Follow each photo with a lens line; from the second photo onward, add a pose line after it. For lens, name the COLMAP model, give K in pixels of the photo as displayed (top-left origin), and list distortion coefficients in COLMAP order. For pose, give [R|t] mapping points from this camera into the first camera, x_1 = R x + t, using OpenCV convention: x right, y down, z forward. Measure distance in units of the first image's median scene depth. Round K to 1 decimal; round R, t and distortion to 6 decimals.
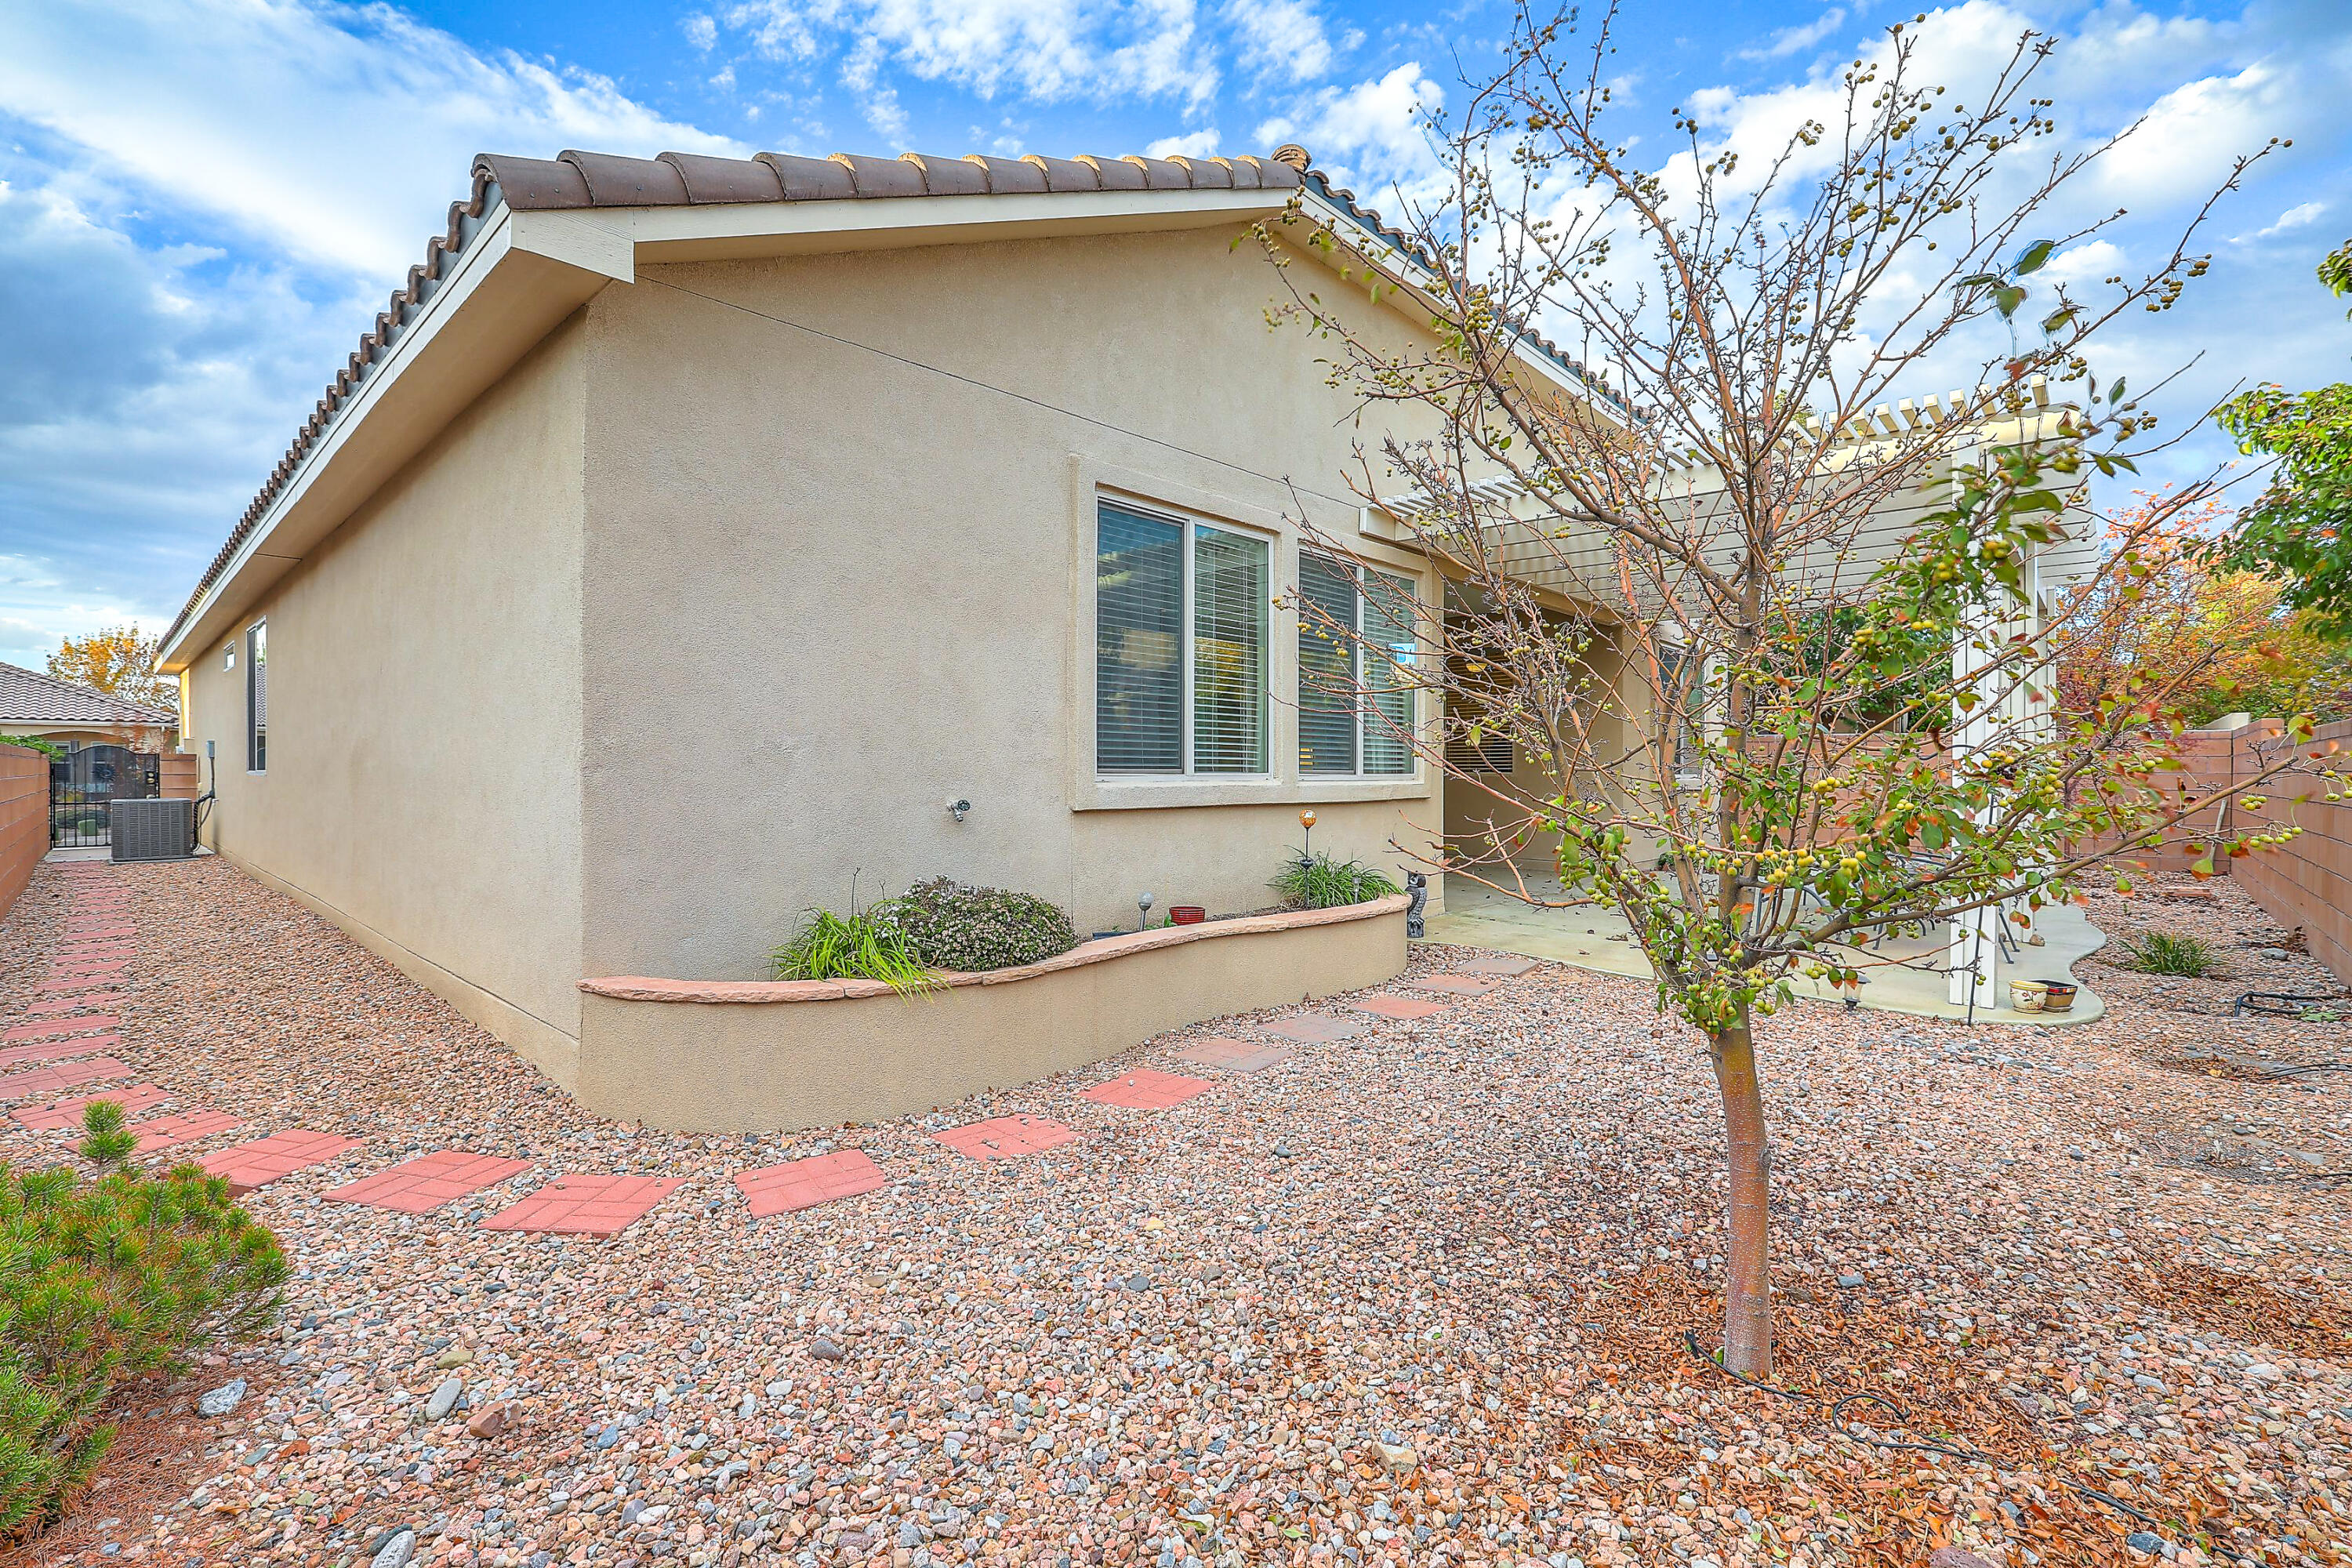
lens RADIAL K [[1055.1, 0, 1176.0], [0, 1055.1, 784.0], [0, 0, 1]] dist [-0.068801, 0.026140]
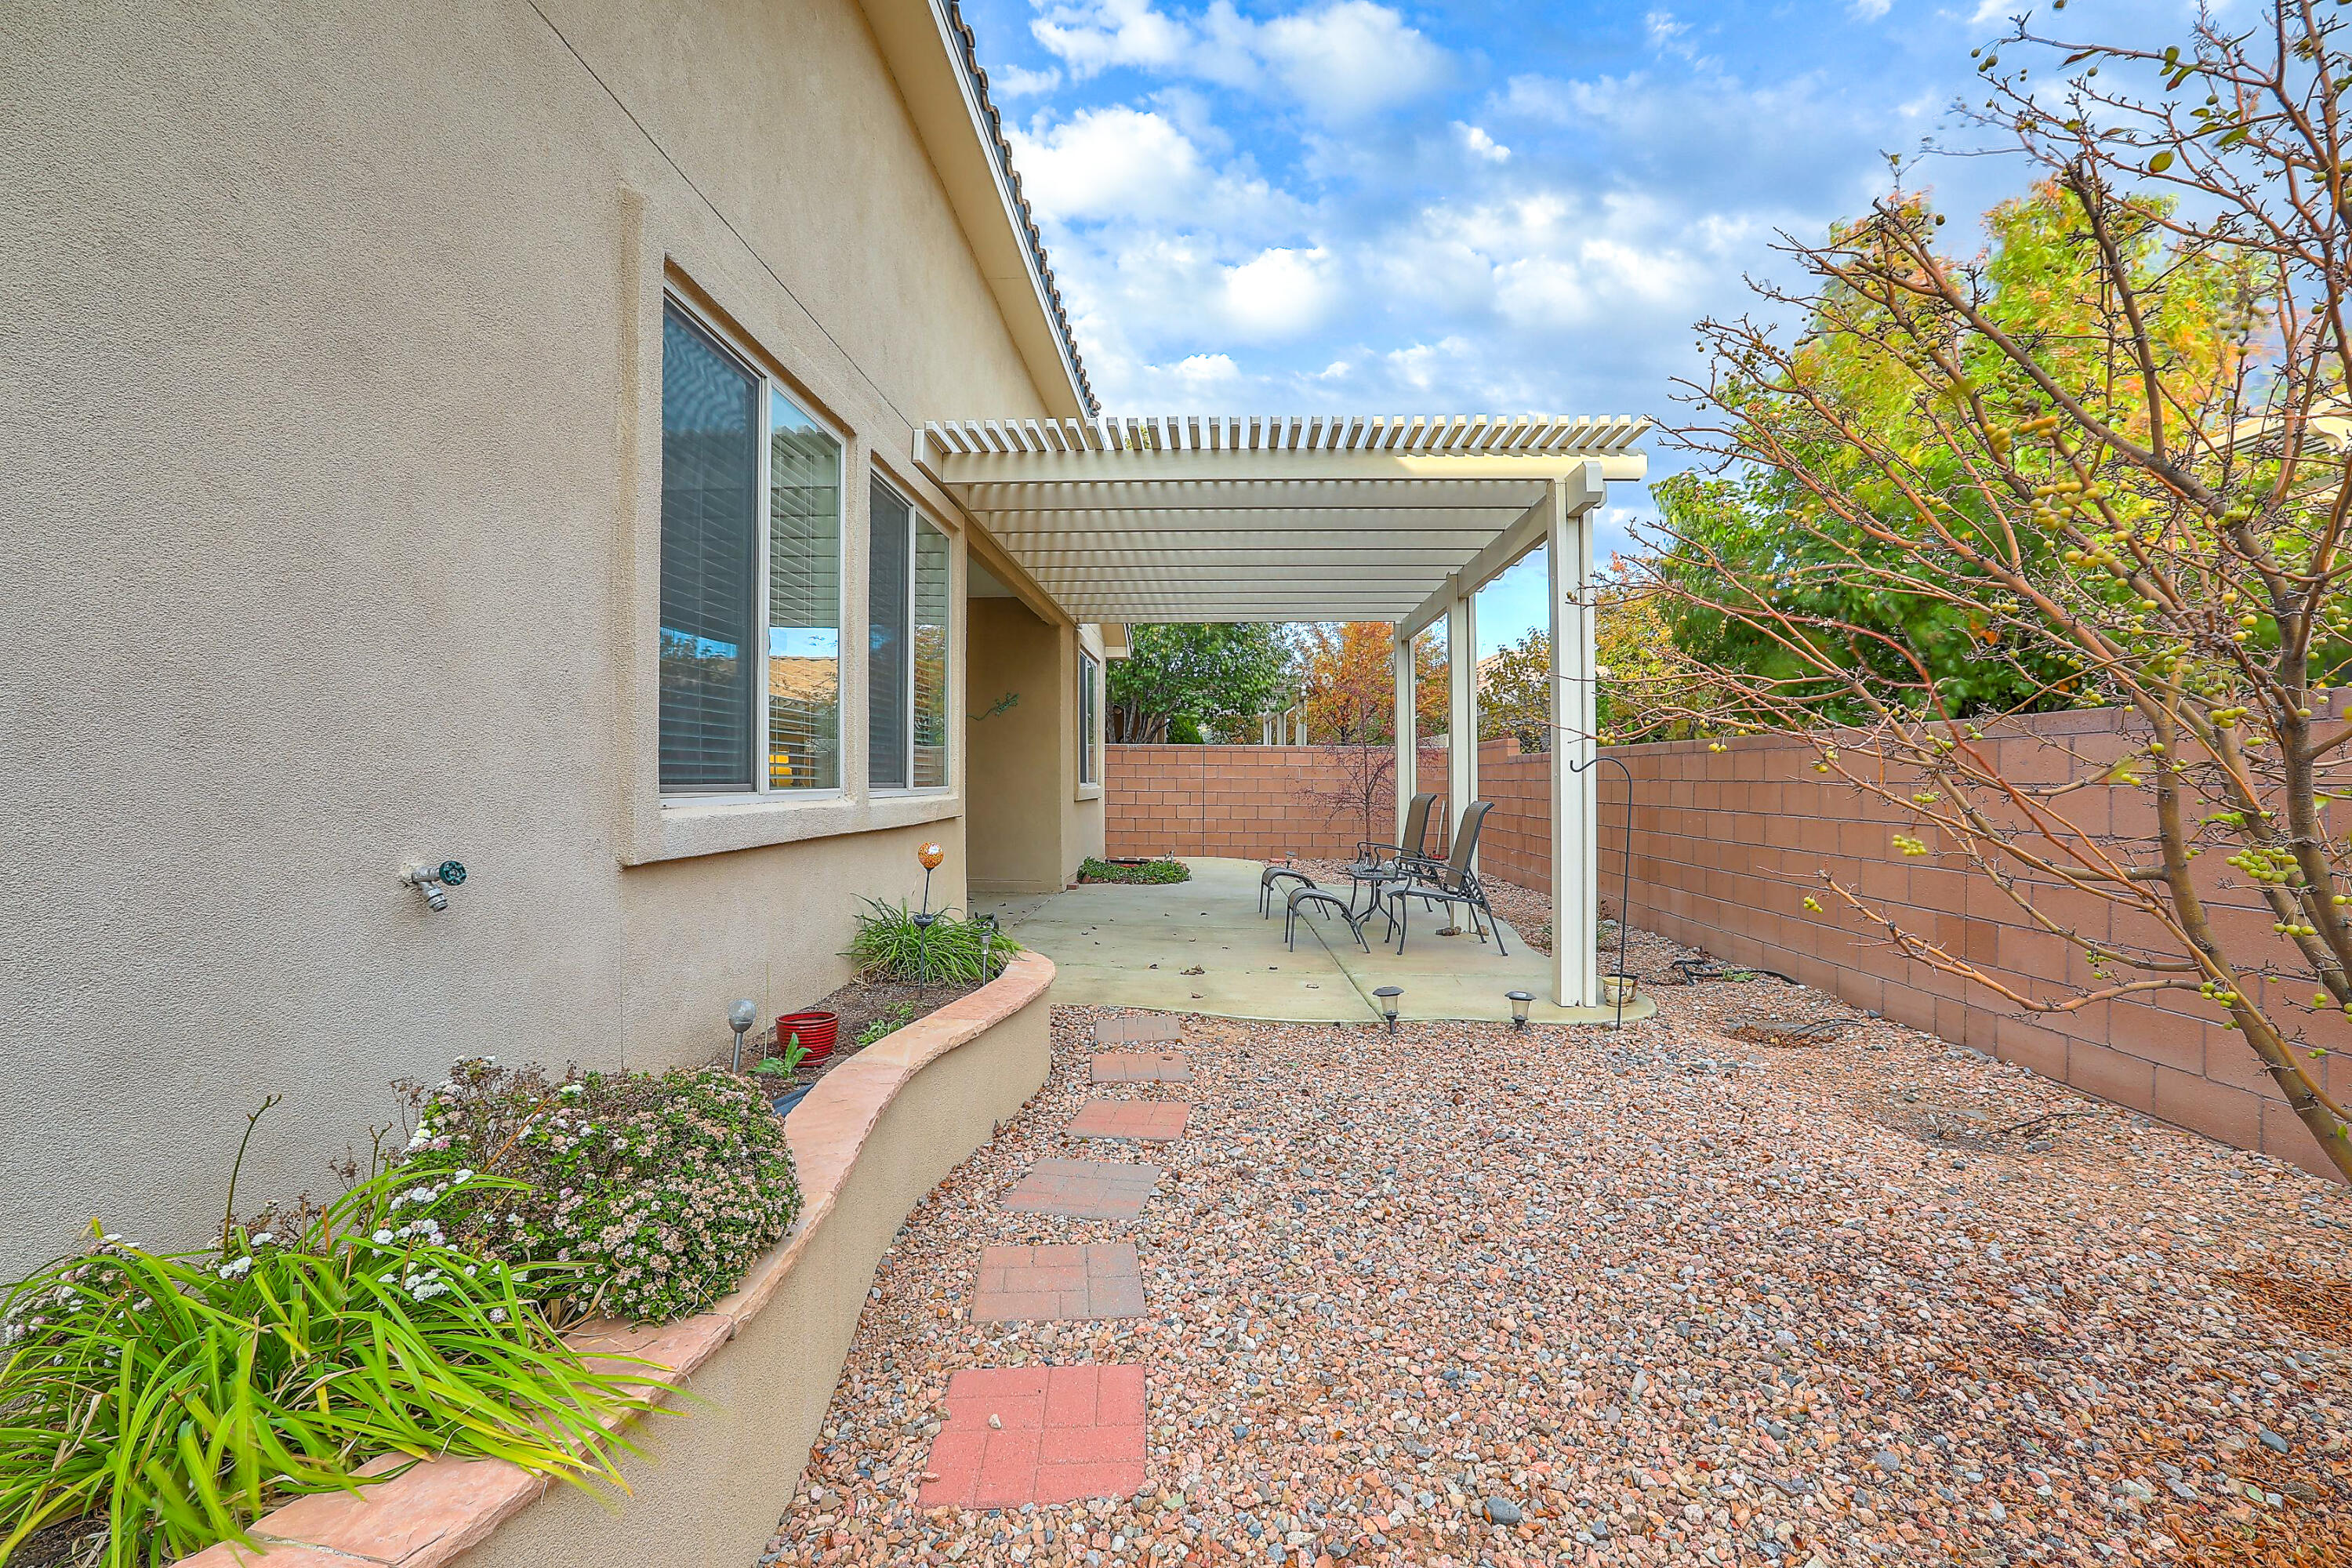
lens RADIAL K [[1055.1, 0, 1176.0], [0, 1055.1, 784.0], [0, 0, 1]] dist [-0.068801, 0.026140]
pose [[0.761575, -0.003738, 0.648065, -0.223973], [0.006765, 0.999975, -0.002183, -0.012090], [-0.648041, 0.006047, 0.761582, 0.437085]]
